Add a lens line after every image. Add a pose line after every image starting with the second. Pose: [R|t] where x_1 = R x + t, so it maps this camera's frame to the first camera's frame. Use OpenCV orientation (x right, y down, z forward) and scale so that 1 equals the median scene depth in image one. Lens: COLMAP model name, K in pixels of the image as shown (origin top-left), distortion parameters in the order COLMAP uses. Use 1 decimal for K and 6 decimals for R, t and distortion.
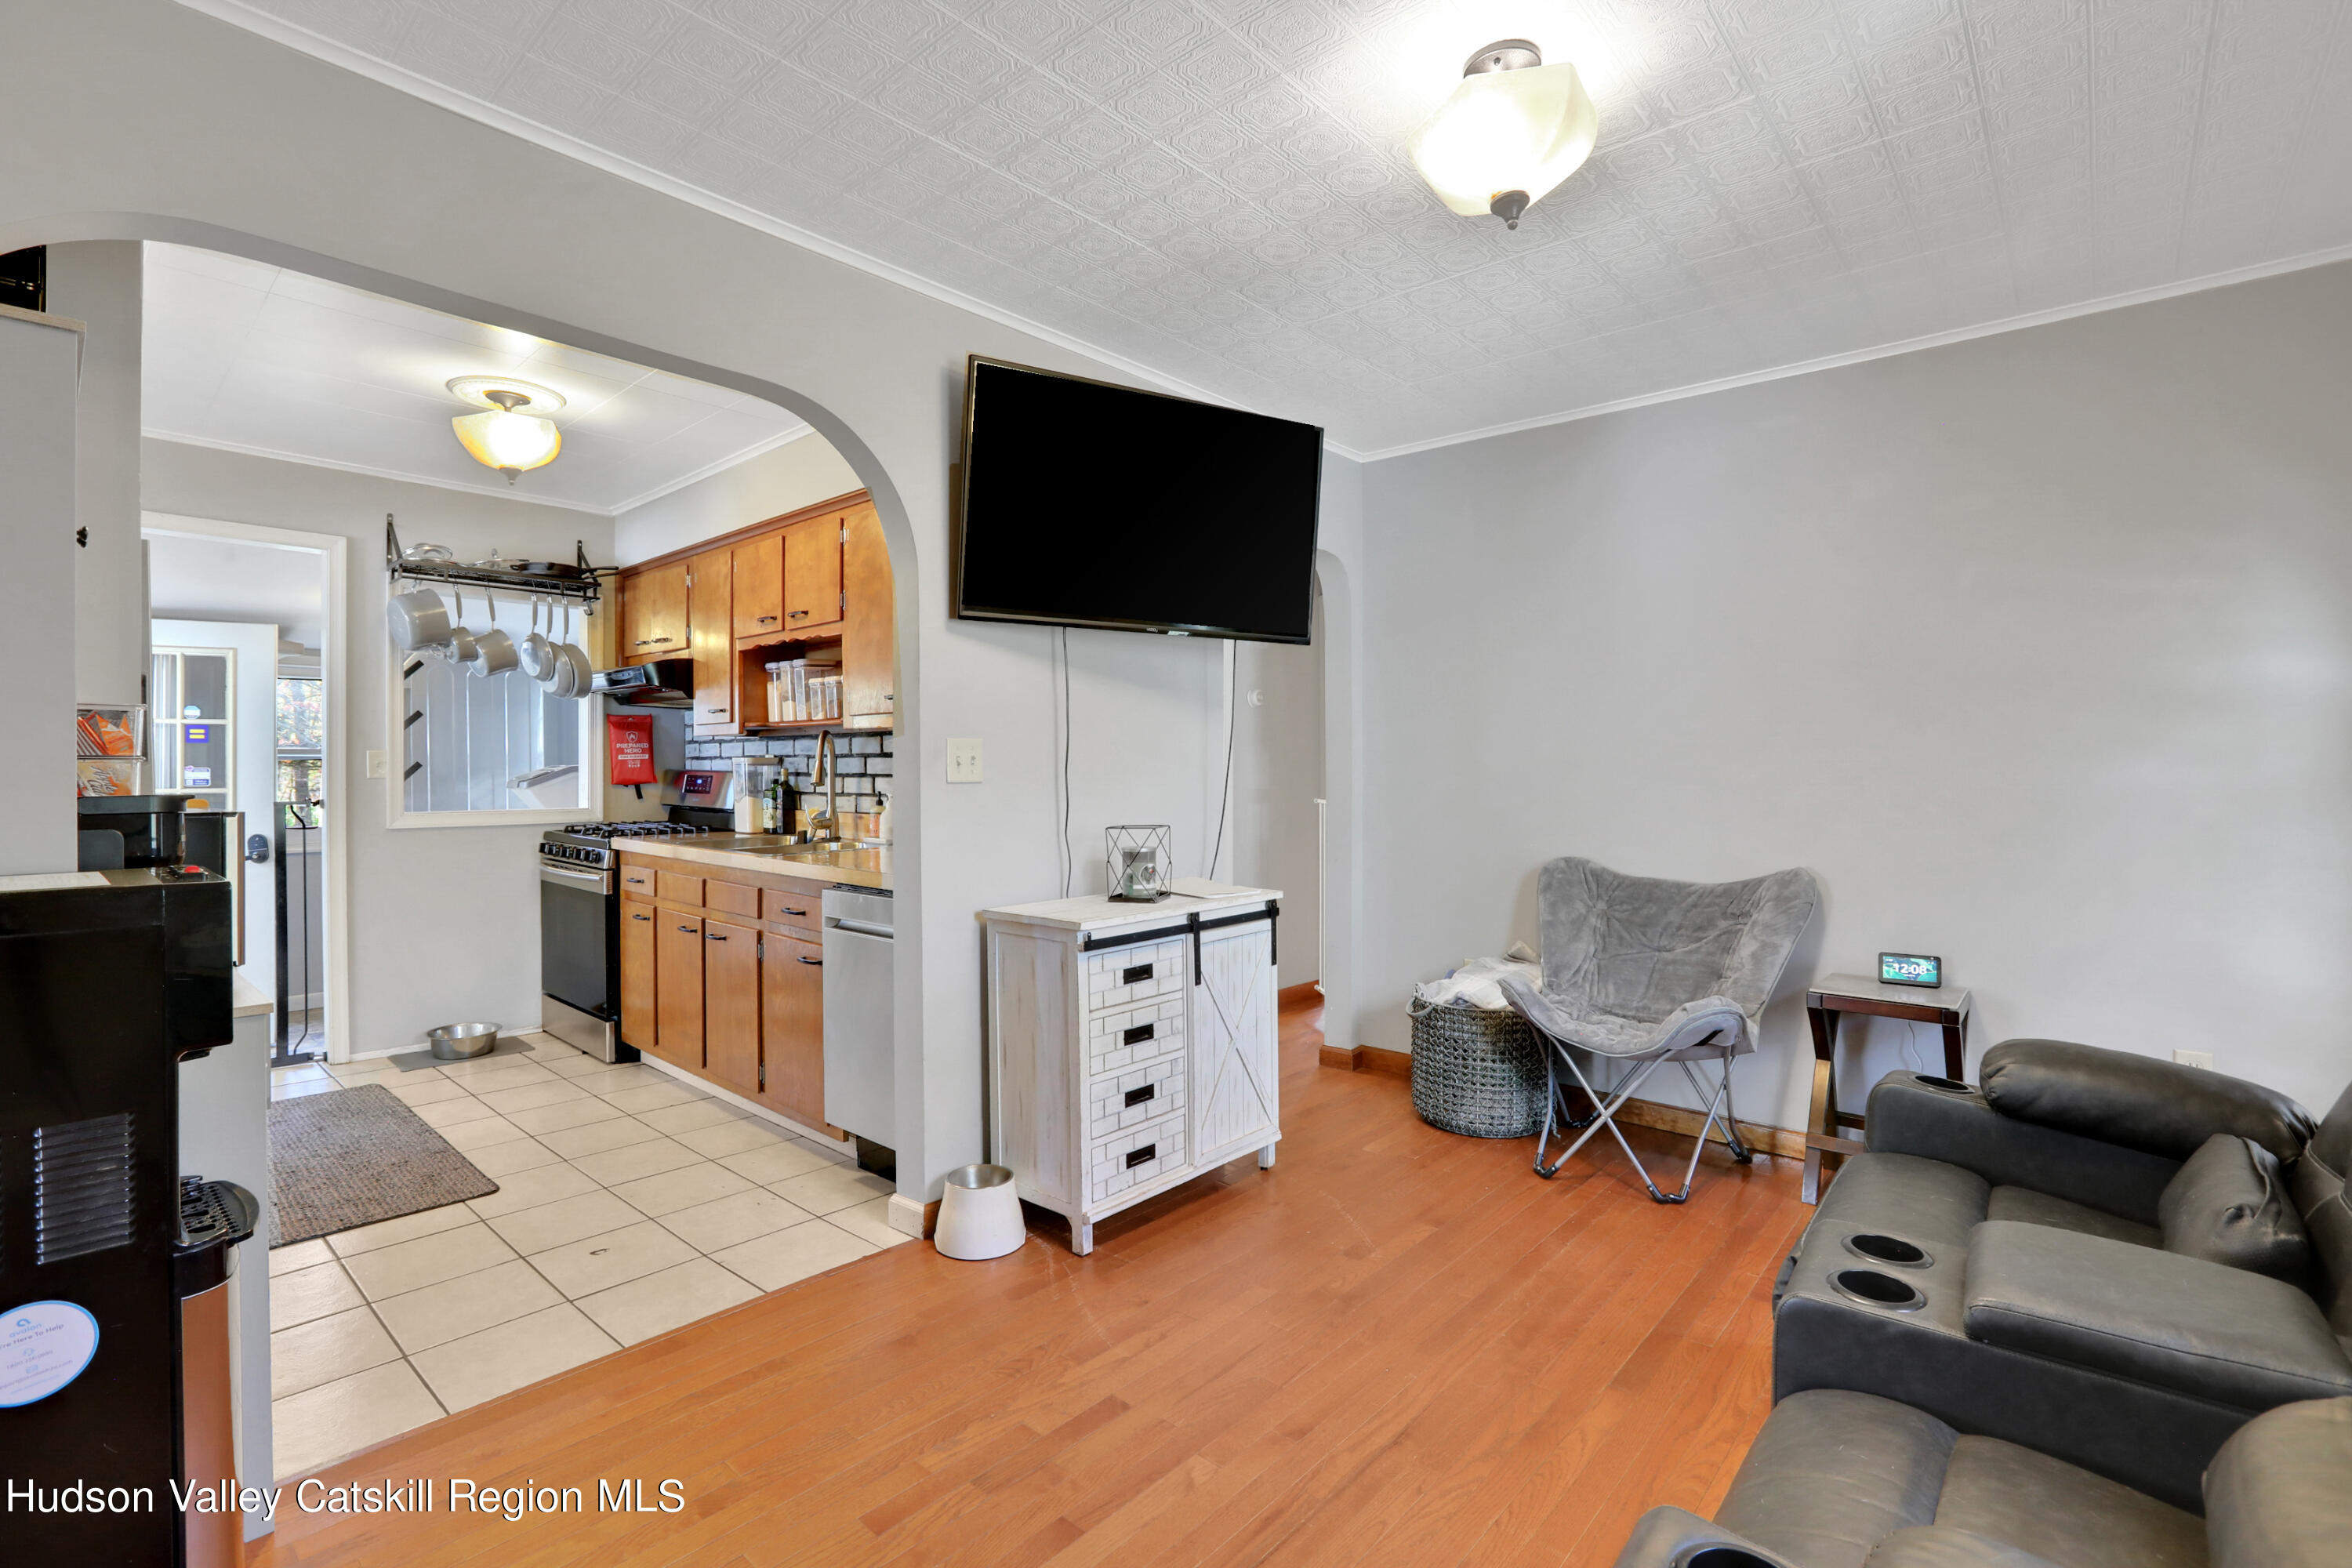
lens RADIAL K [[1090.8, 0, 1159.9], [0, 1090.8, 768.7], [0, 0, 1]] dist [-0.033720, 0.023226]
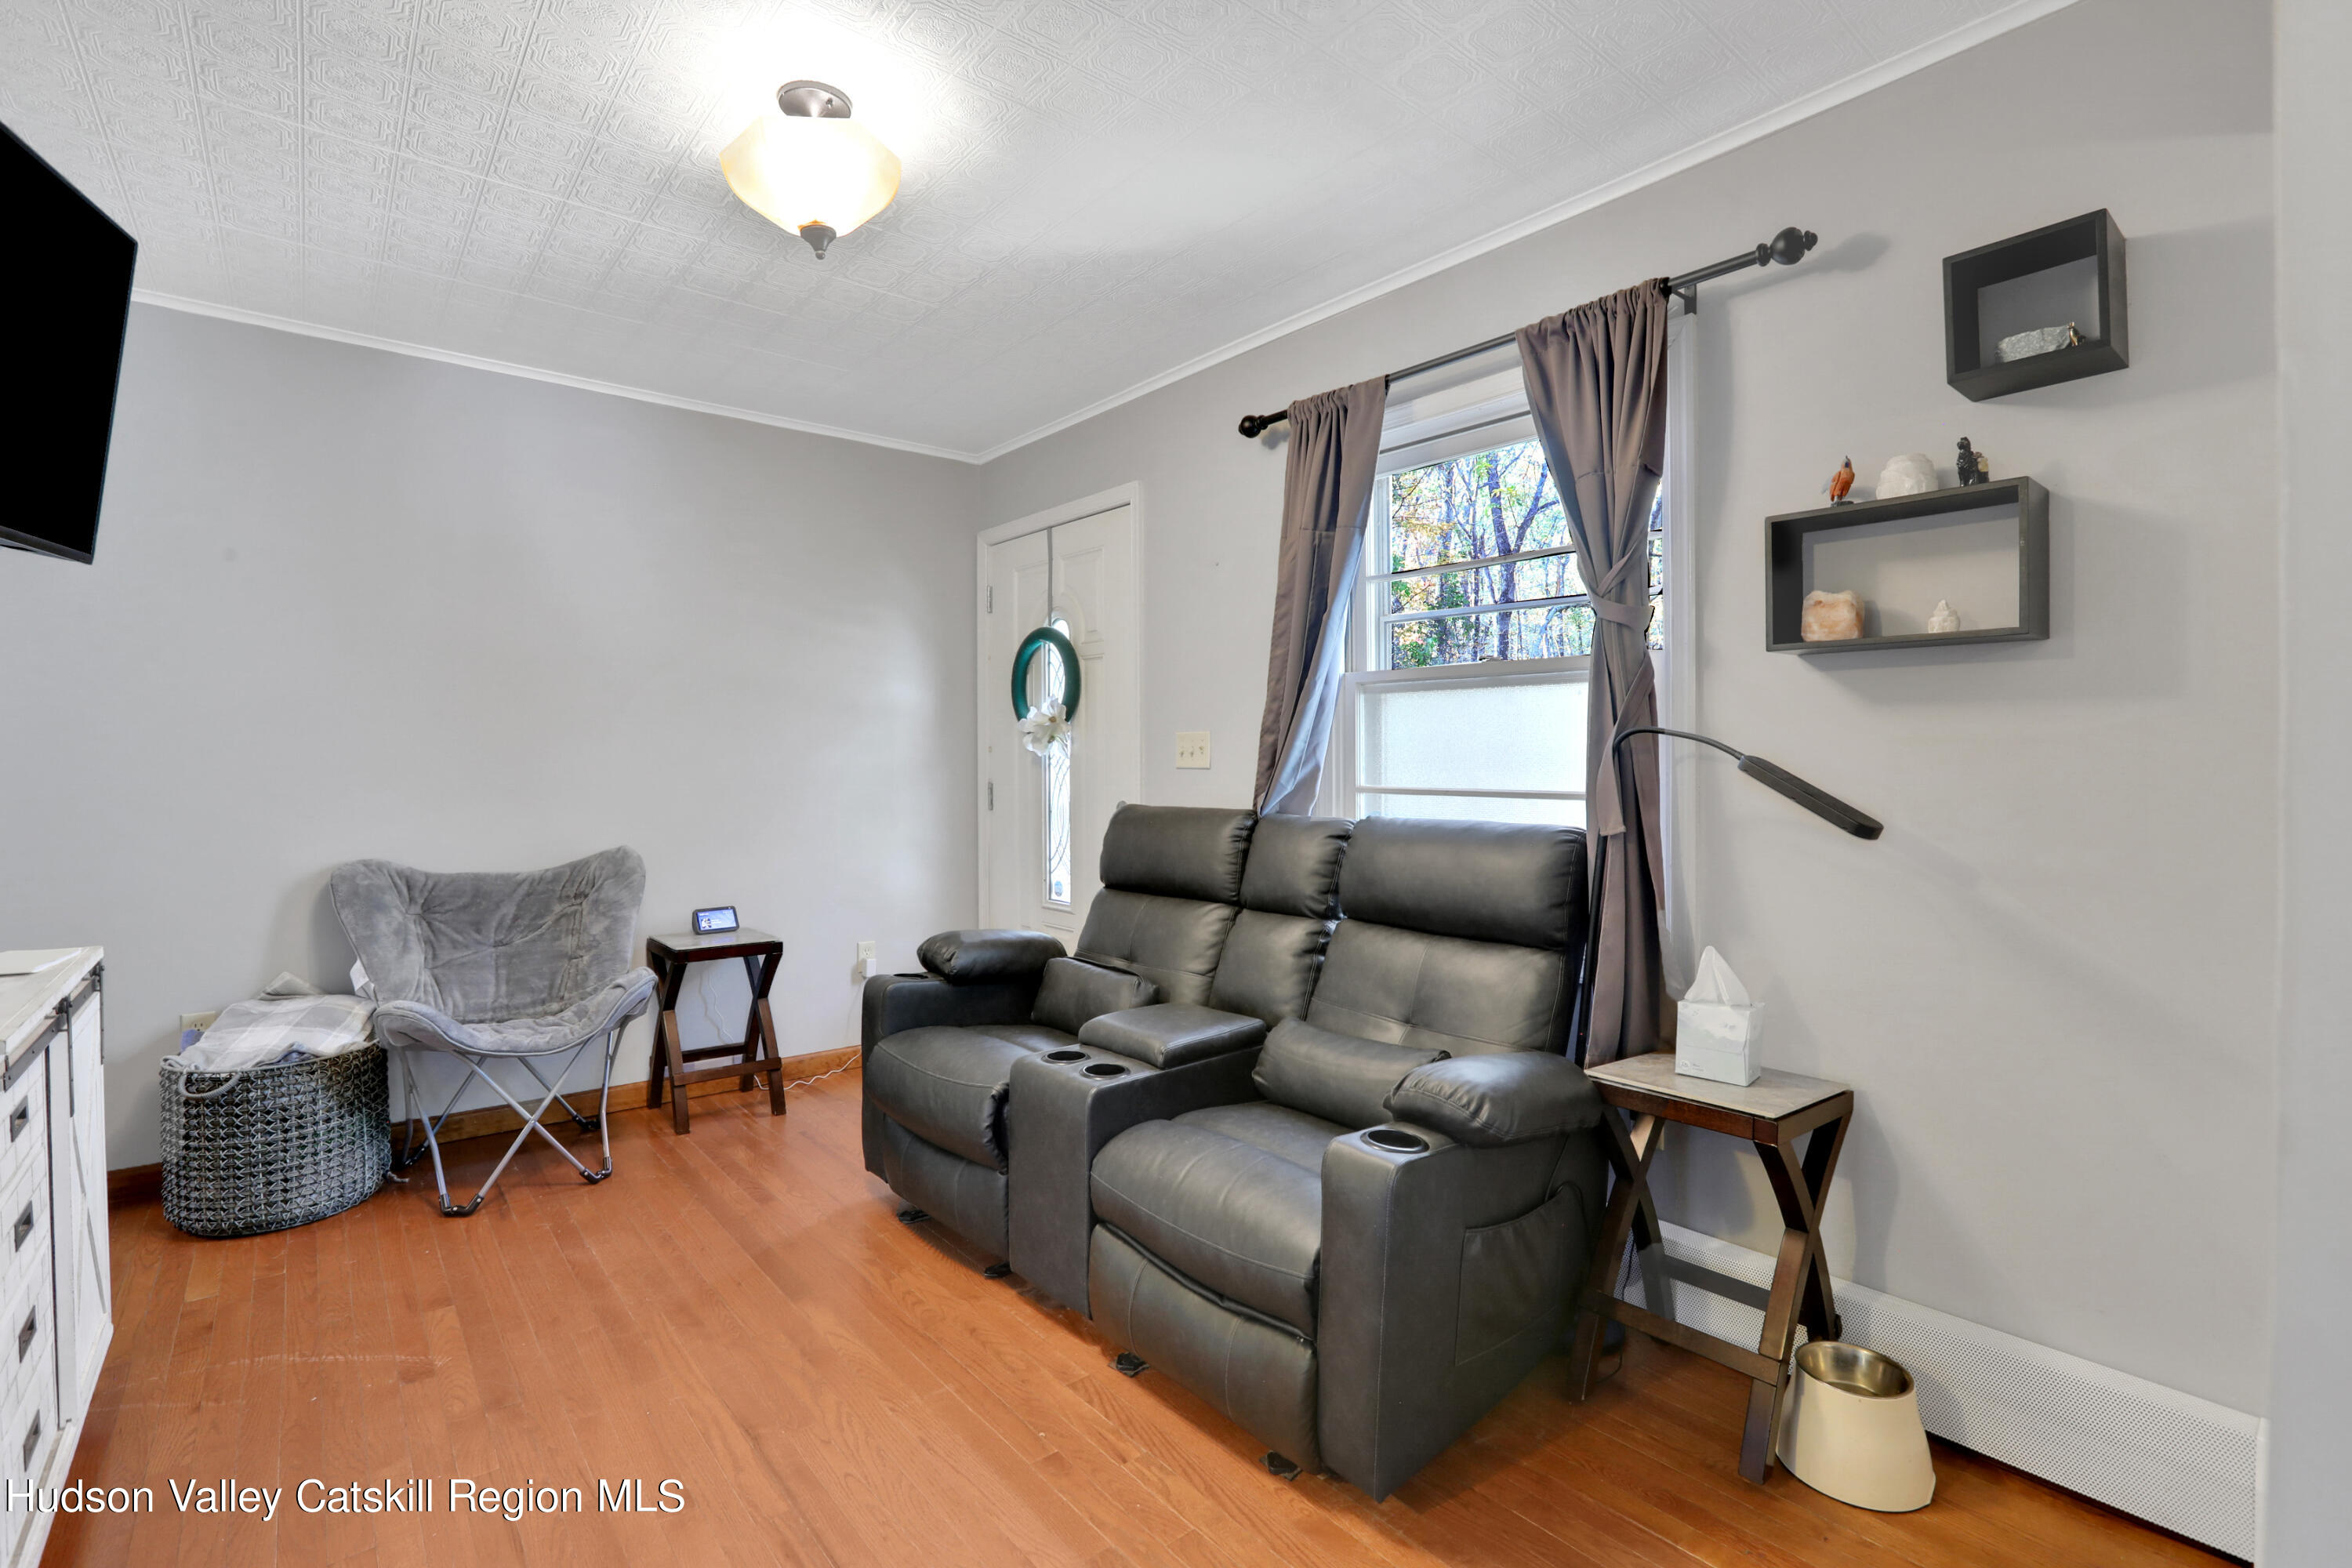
lens RADIAL K [[1090.8, 0, 1159.9], [0, 1090.8, 768.7], [0, 0, 1]] dist [-0.033720, 0.023226]
pose [[0.164989, -0.011886, 0.986224, -0.420432], [0.002553, 0.999929, 0.011624, 0.001584], [-0.986292, 0.000600, 0.165008, 0.290410]]
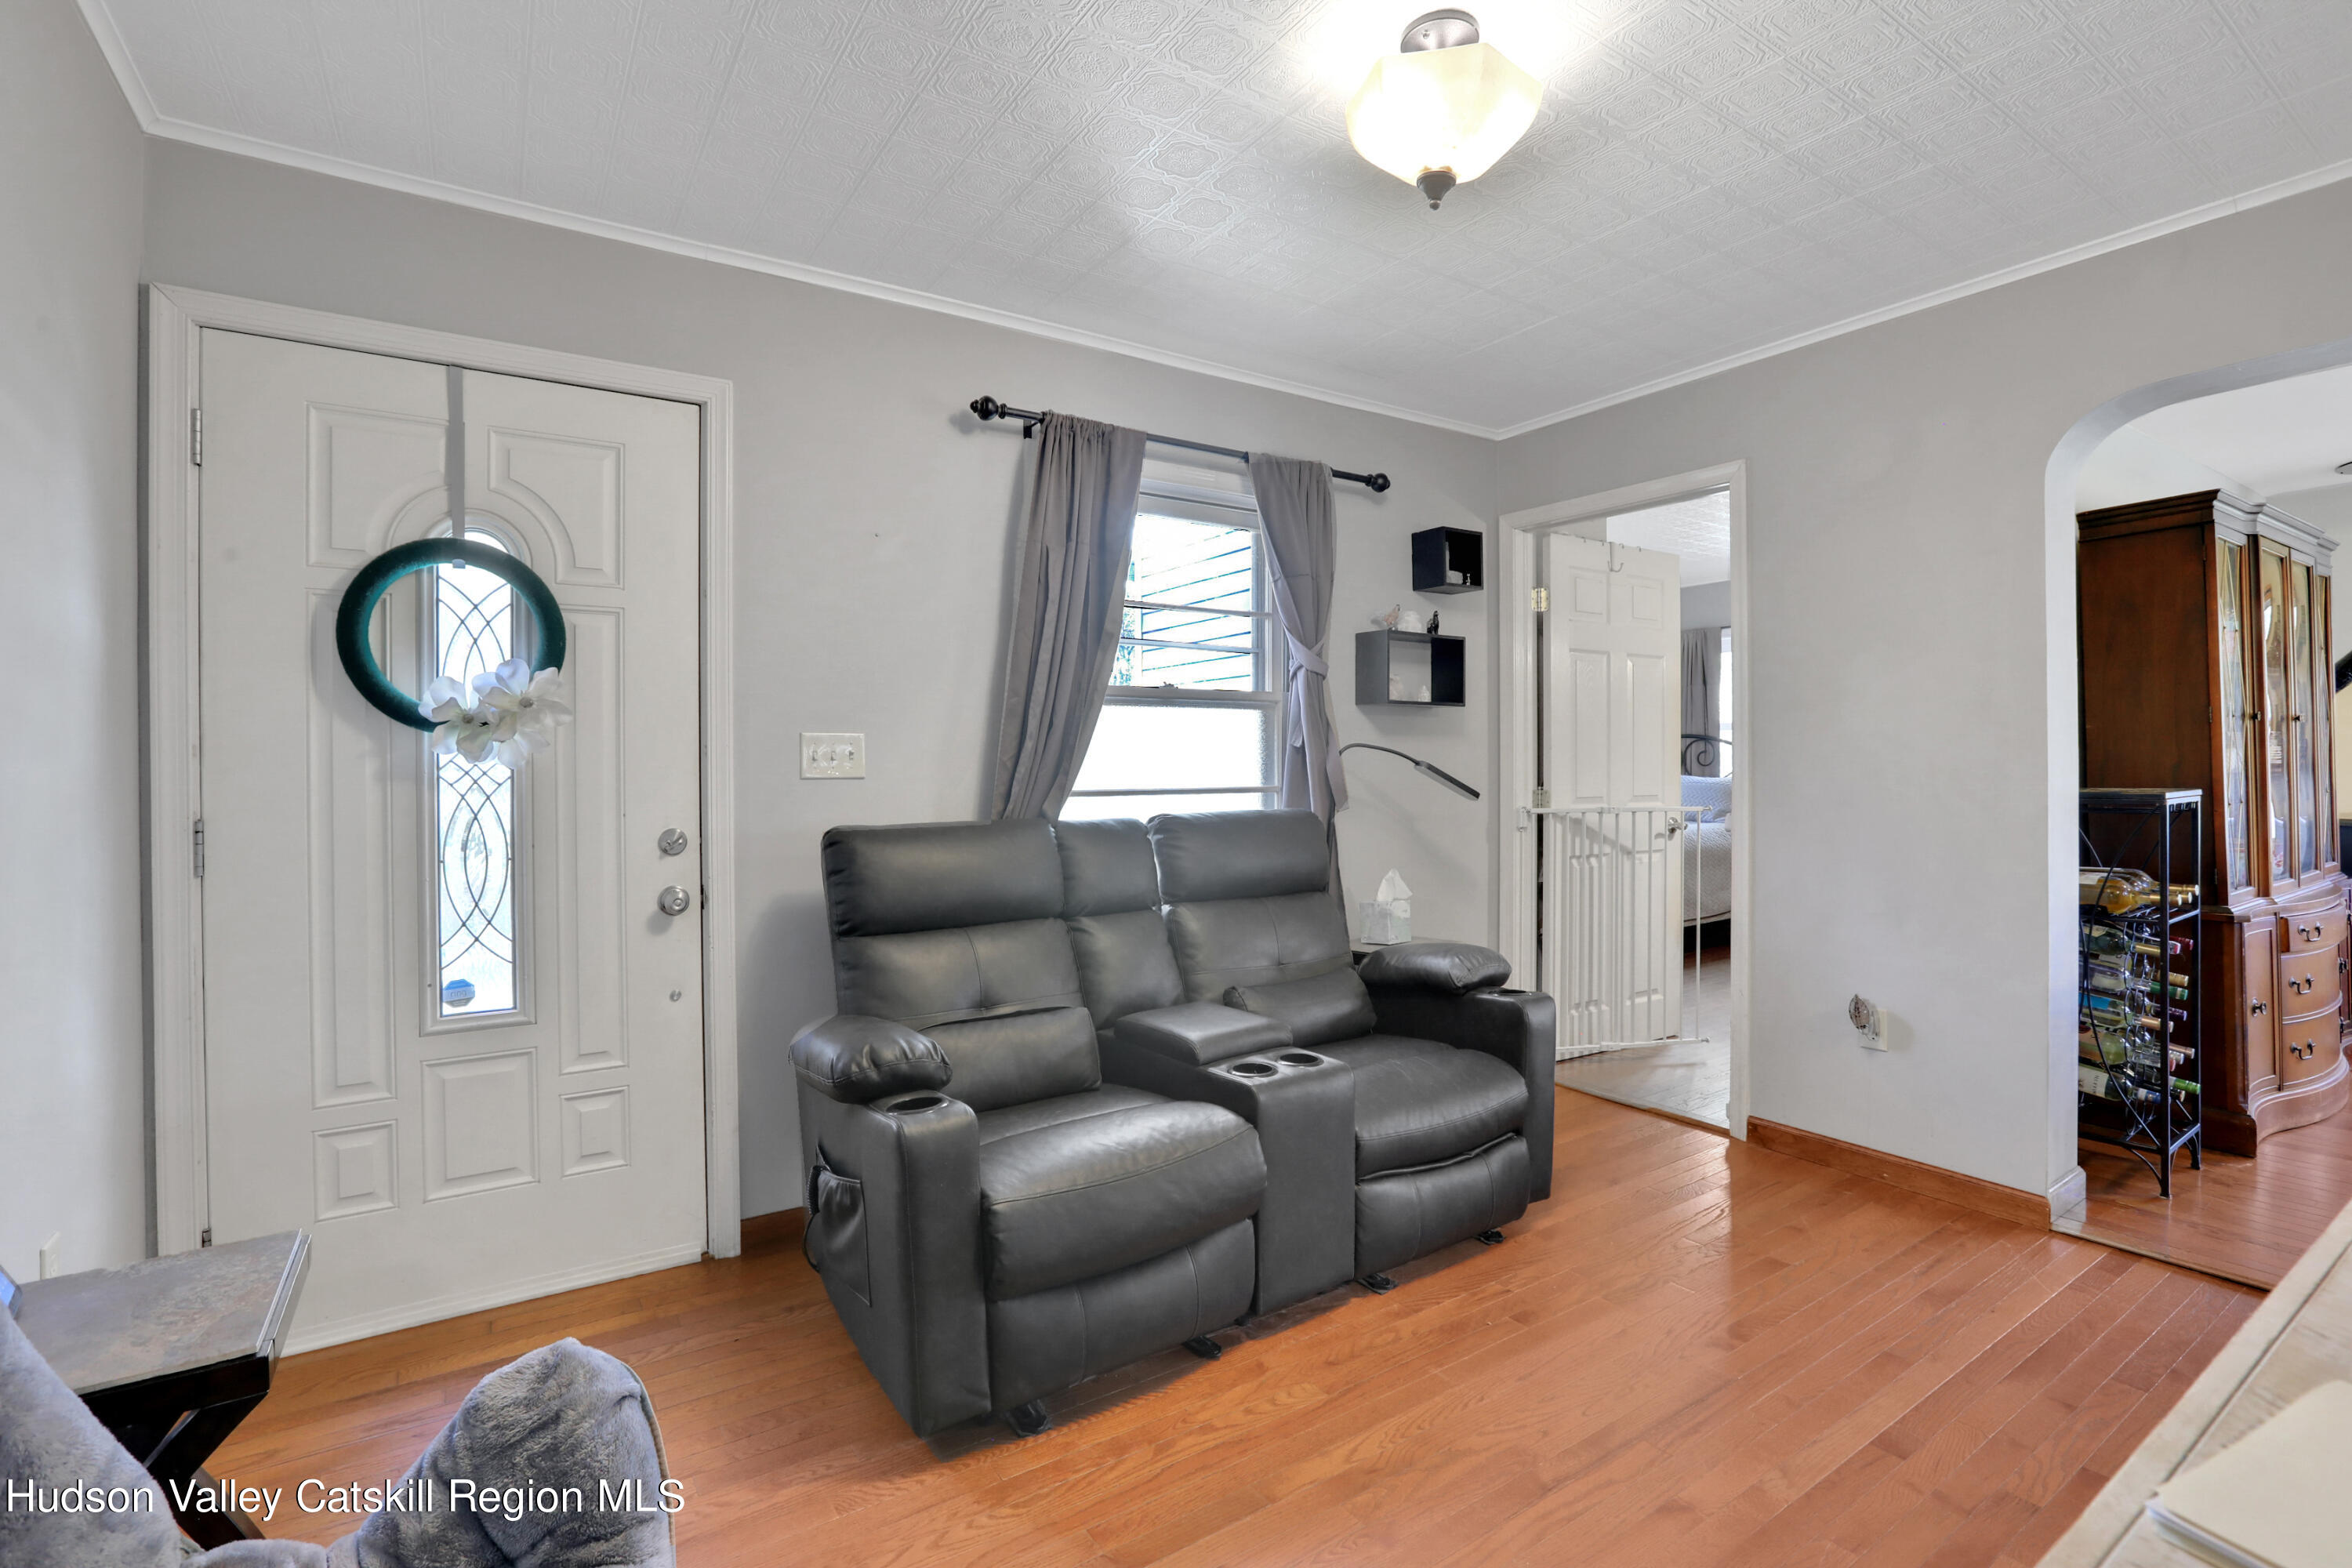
lens RADIAL K [[1073.9, 0, 1149.7], [0, 1073.9, 764.8], [0, 0, 1]] dist [-0.062289, 0.021784]
pose [[-0.962268, 0.002761, 0.272088, 0.191865], [0.004424, 0.999975, 0.005498, 0.000116], [-0.272066, 0.006494, -0.962257, 1.203262]]
